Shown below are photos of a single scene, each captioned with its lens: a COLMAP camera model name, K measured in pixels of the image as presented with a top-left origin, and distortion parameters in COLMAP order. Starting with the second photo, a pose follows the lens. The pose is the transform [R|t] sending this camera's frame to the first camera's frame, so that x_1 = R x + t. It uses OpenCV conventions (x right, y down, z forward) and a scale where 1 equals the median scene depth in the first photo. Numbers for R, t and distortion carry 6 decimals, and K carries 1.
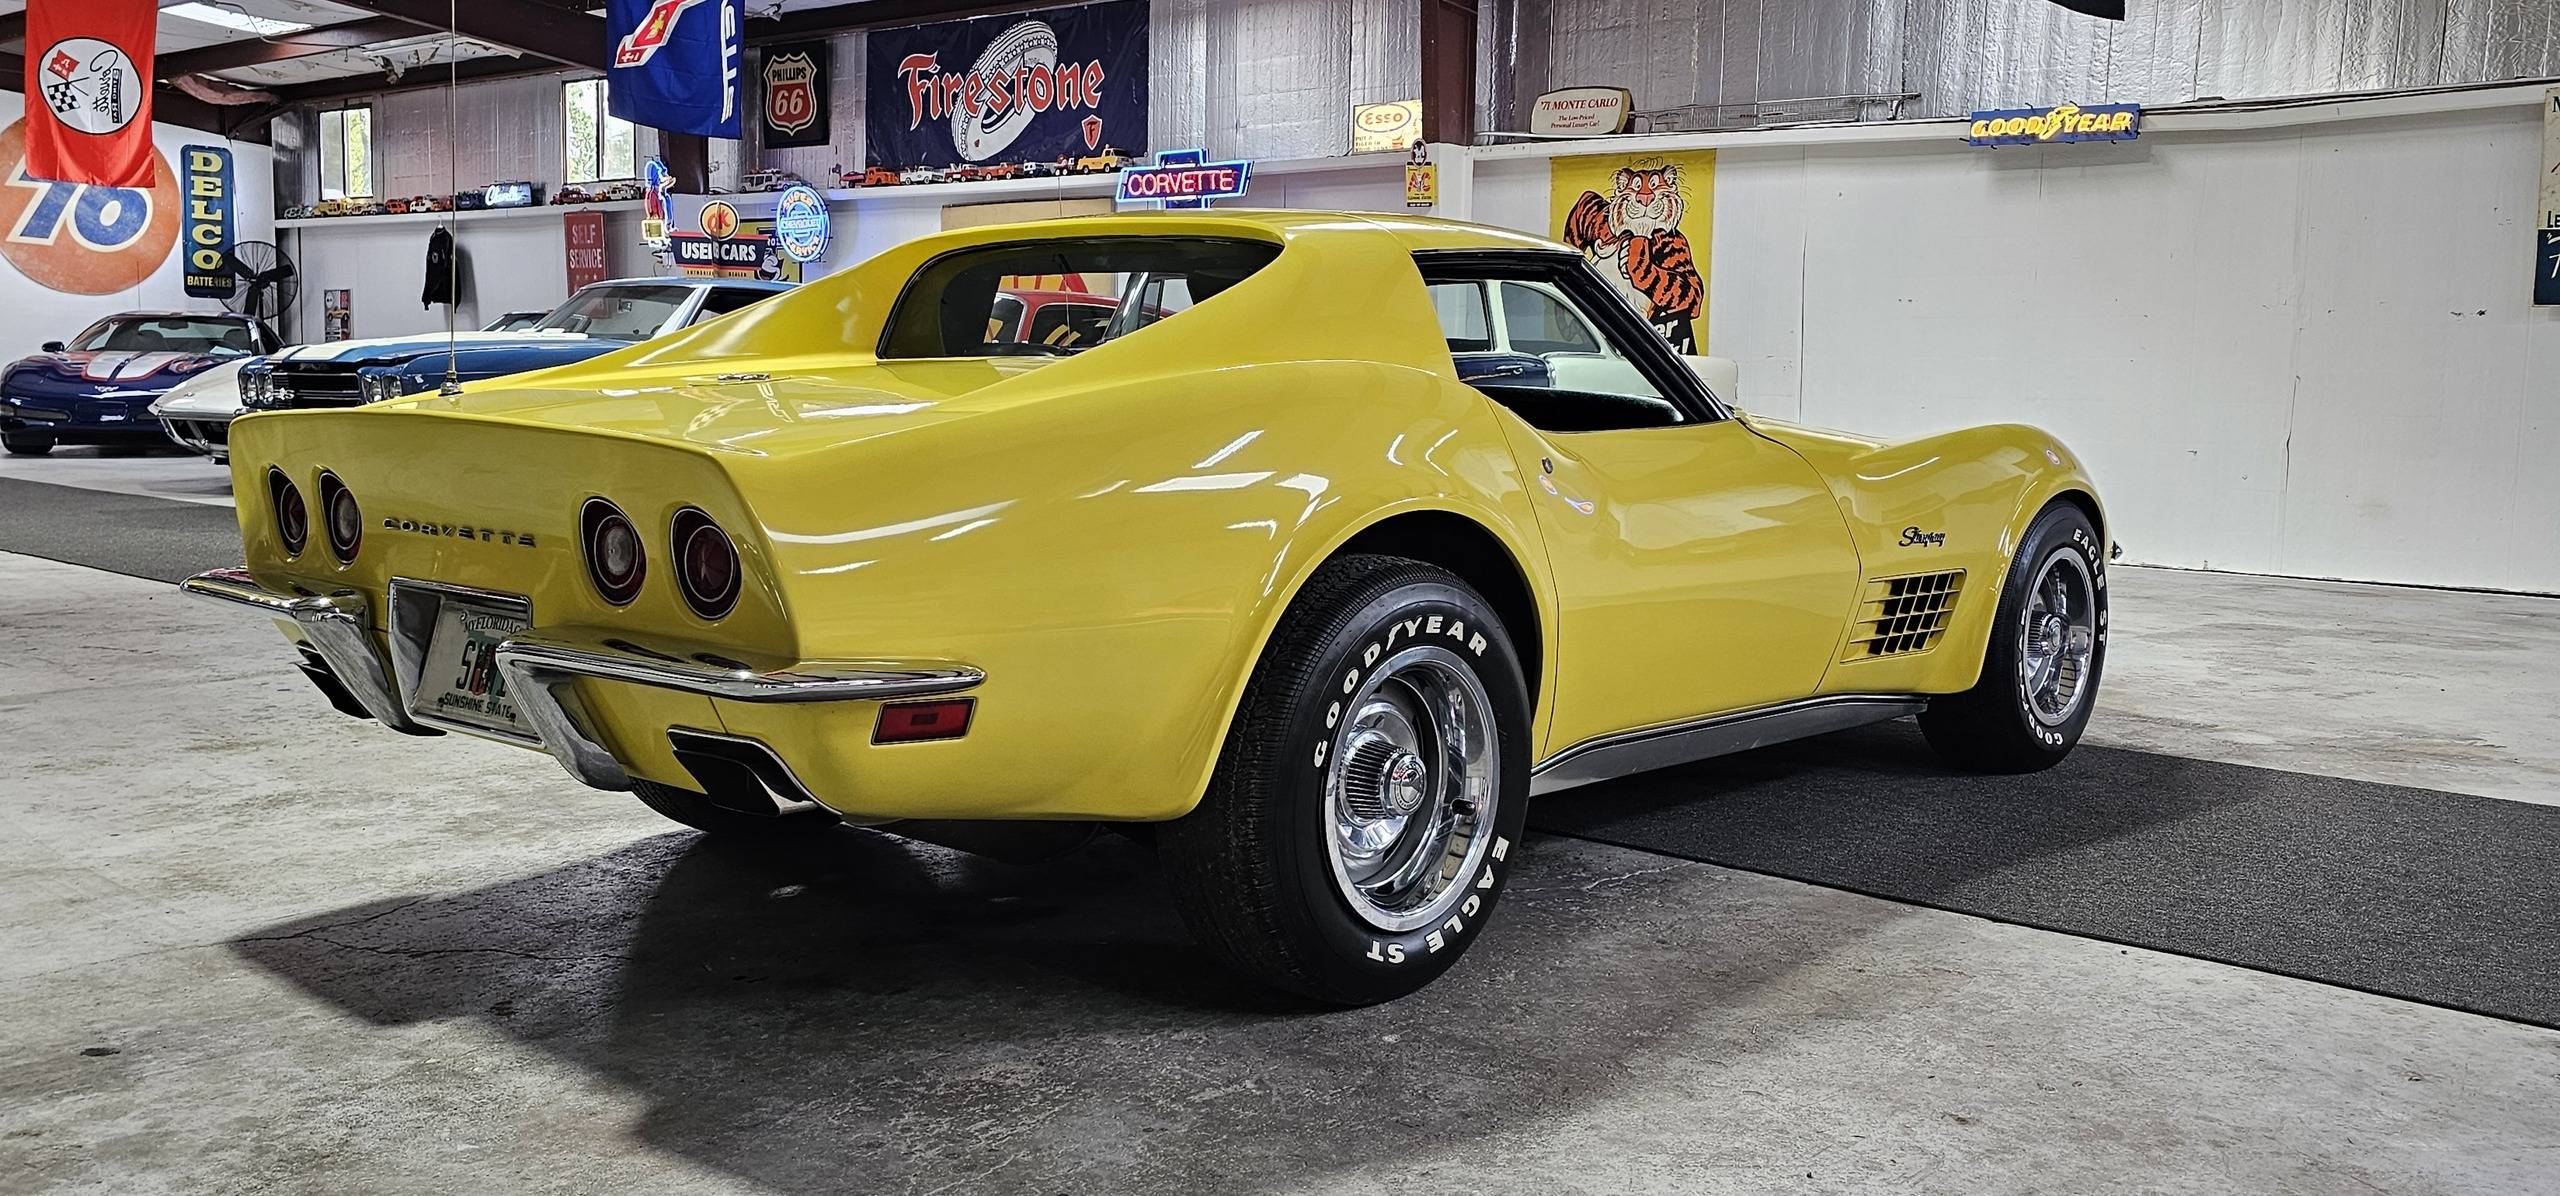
lens RADIAL K [[2124.9, 0, 1332.0], [0, 2124.9, 522.3], [0, 0, 1]] dist [0.077374, -0.070571]
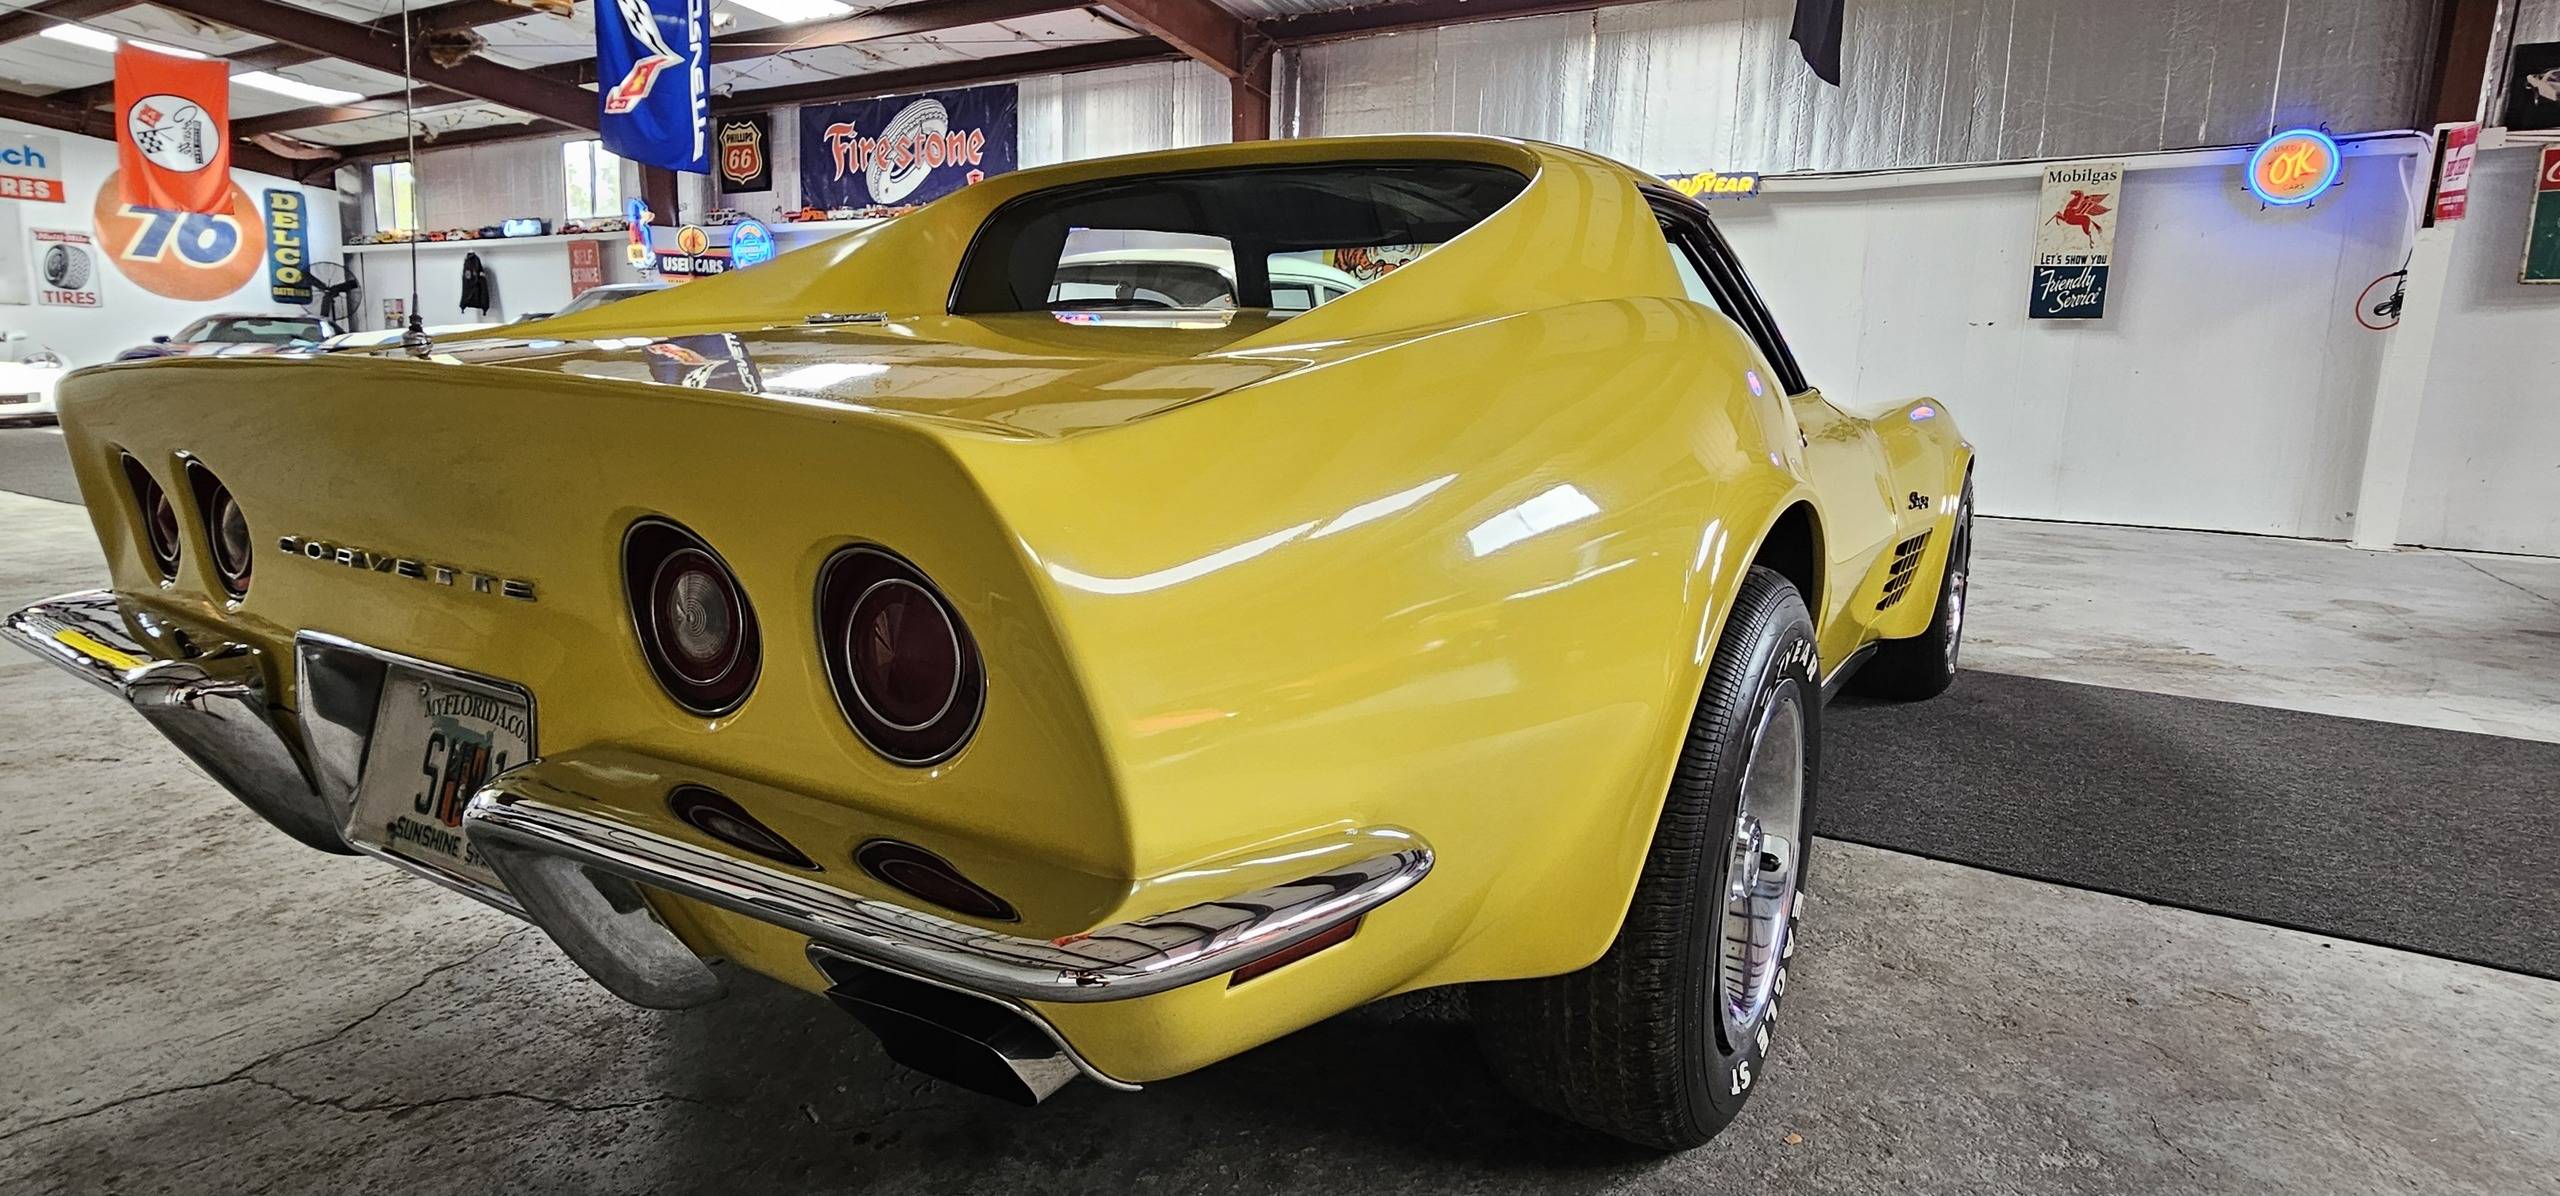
lens RADIAL K [[1321.1, 0, 1284.7], [0, 1321.1, 554.2], [0, 0, 1]] dist [0.000397, -0.005350]
pose [[0.989046, -0.014609, 0.146881, -0.062401], [0.004367, 0.997551, 0.069810, -0.006494], [-0.147541, -0.068404, 0.986688, 0.172426]]
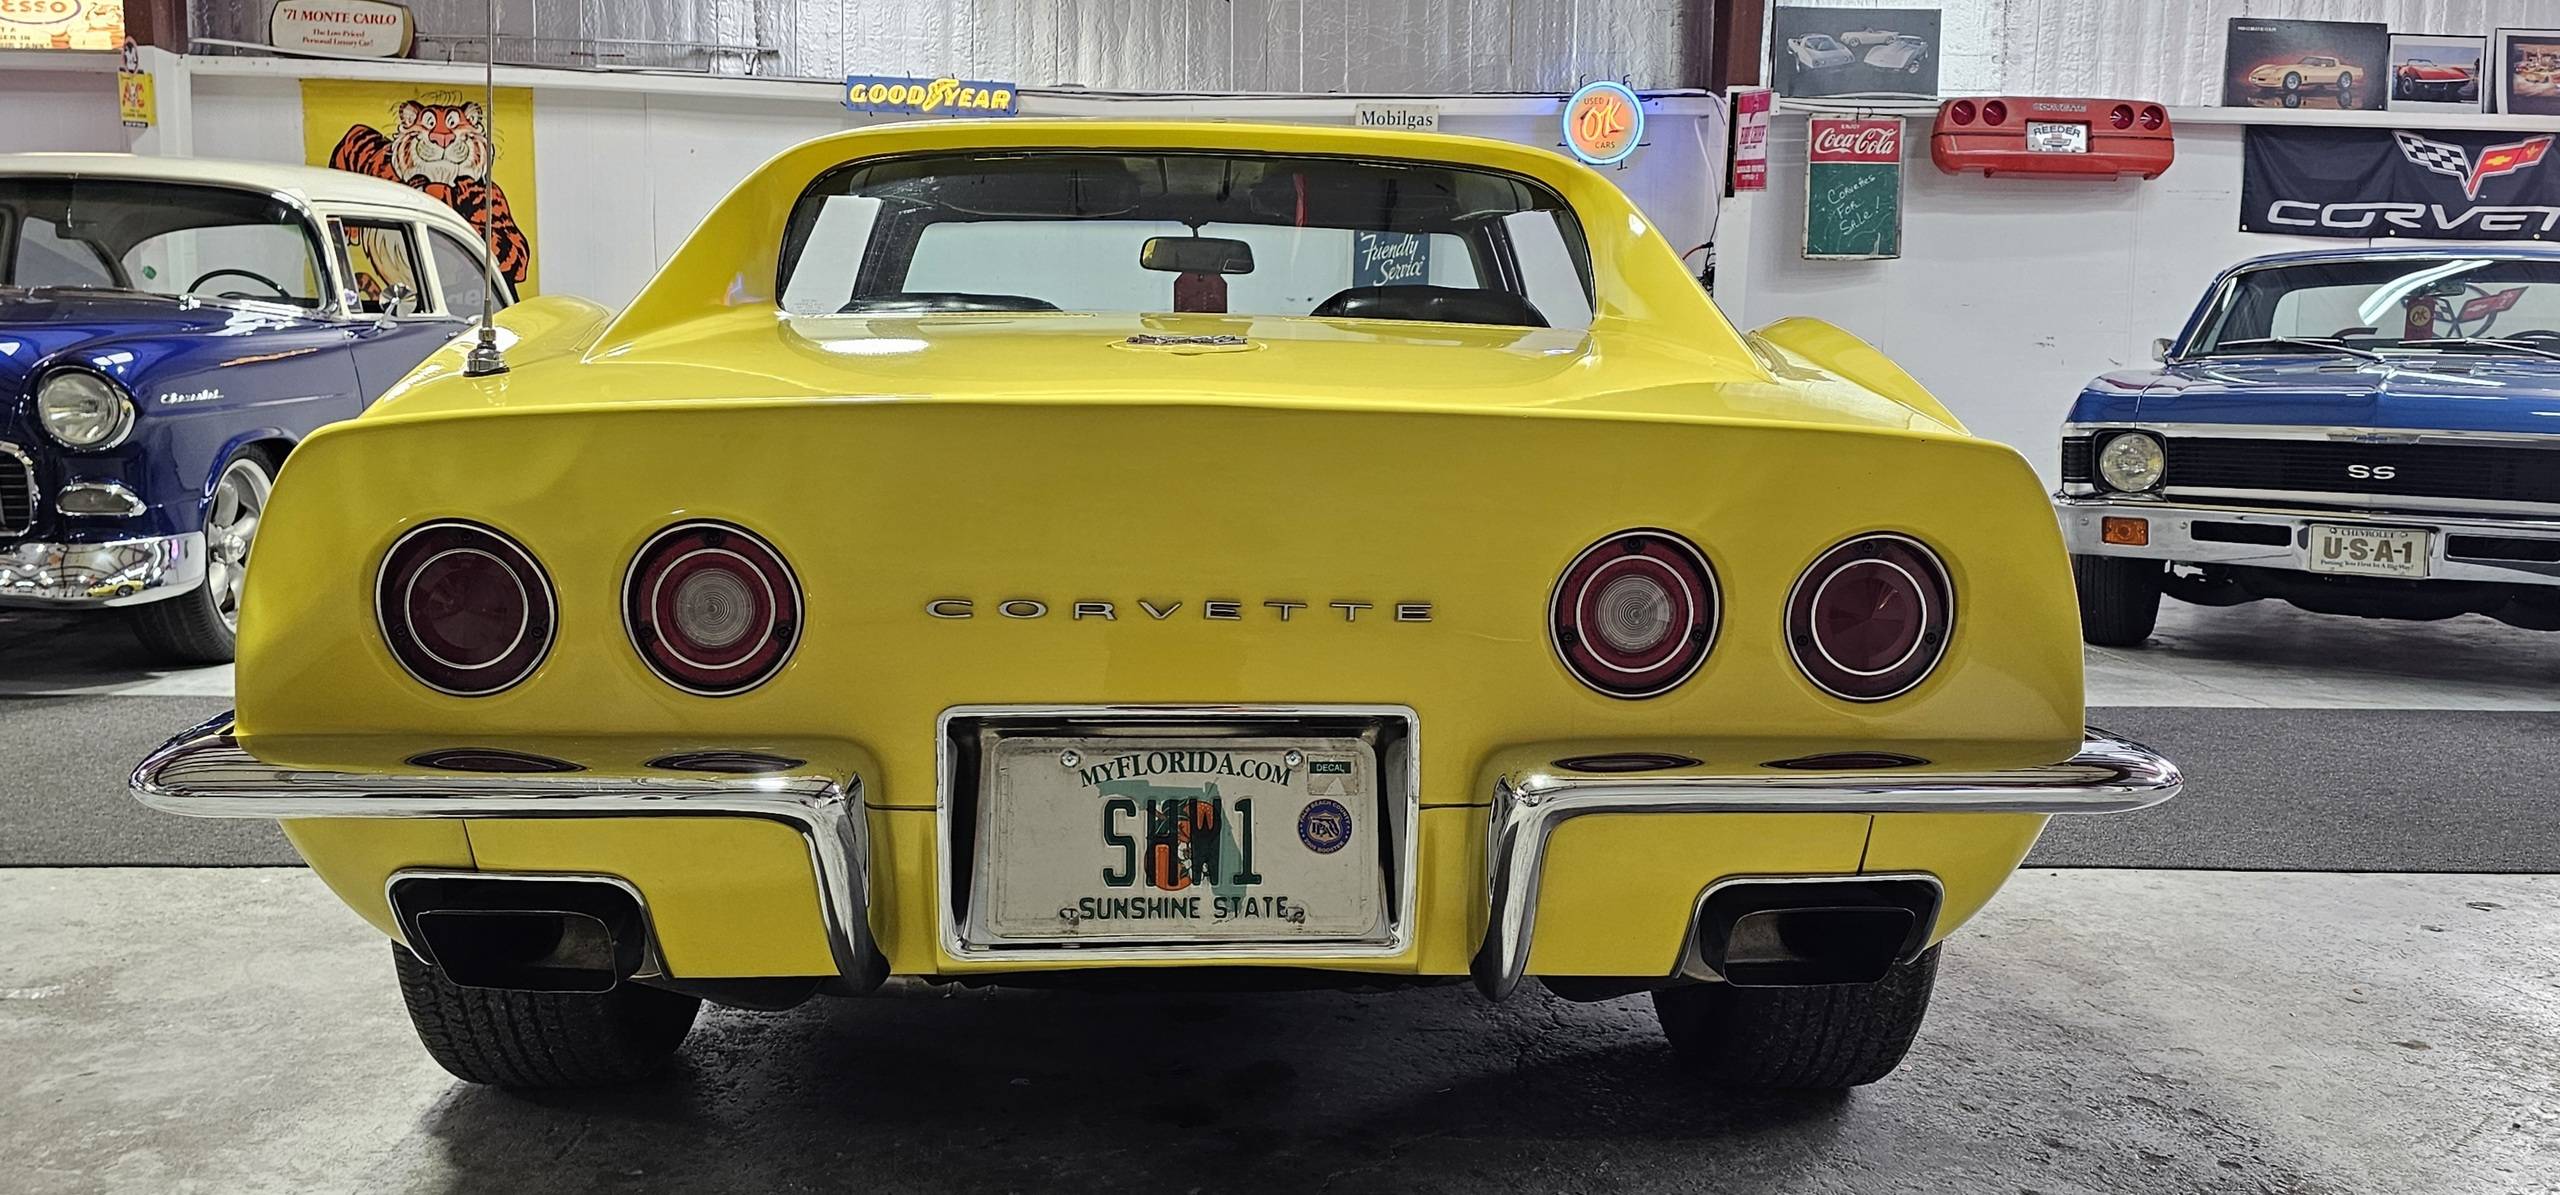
lens RADIAL K [[2124.9, 0, 1348.4], [0, 2124.9, 487.0], [0, 0, 1]] dist [0.077374, -0.070571]
pose [[0.722527, -0.045265, 0.689860, -0.217558], [0.049068, 0.998695, 0.014138, -0.009656], [-0.689599, 0.023635, 0.723805, 0.158927]]
